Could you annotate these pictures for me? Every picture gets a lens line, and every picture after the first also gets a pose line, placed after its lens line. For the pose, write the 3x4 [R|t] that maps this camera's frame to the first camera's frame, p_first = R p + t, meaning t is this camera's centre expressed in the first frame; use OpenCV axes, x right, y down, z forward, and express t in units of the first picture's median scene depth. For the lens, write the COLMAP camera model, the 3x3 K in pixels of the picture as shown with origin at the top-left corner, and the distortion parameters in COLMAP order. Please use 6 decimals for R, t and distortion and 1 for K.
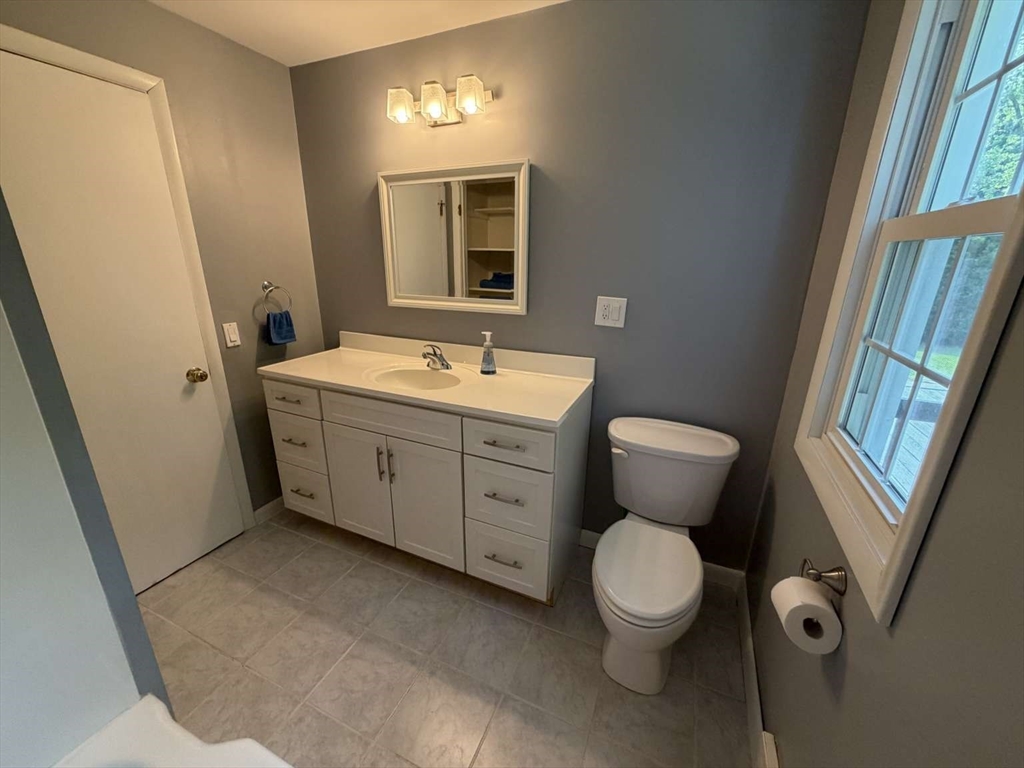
lens RADIAL K [[407.4, 0, 507.8], [0, 407.4, 387.7], [0, 0, 1]] dist [0.000757, 0.000400]
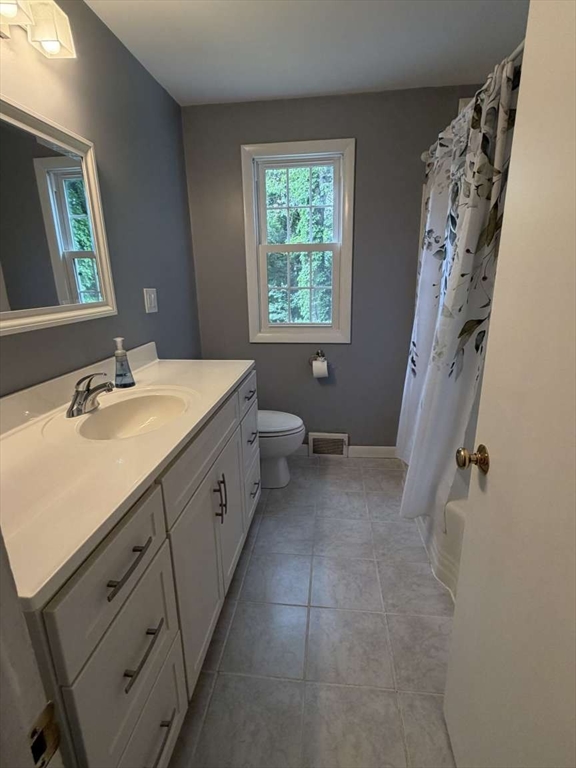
lens RADIAL K [[380.5, 0, 288.0], [0, 380.5, 384.0], [0, 0, 1]] dist [0.003967, 0.000677]
pose [[-0.306942, -0.253162, 0.917440, -0.915900], [0.300938, 0.888696, 0.345913, -0.219198], [-0.902897, 0.382268, -0.196592, 0.874778]]
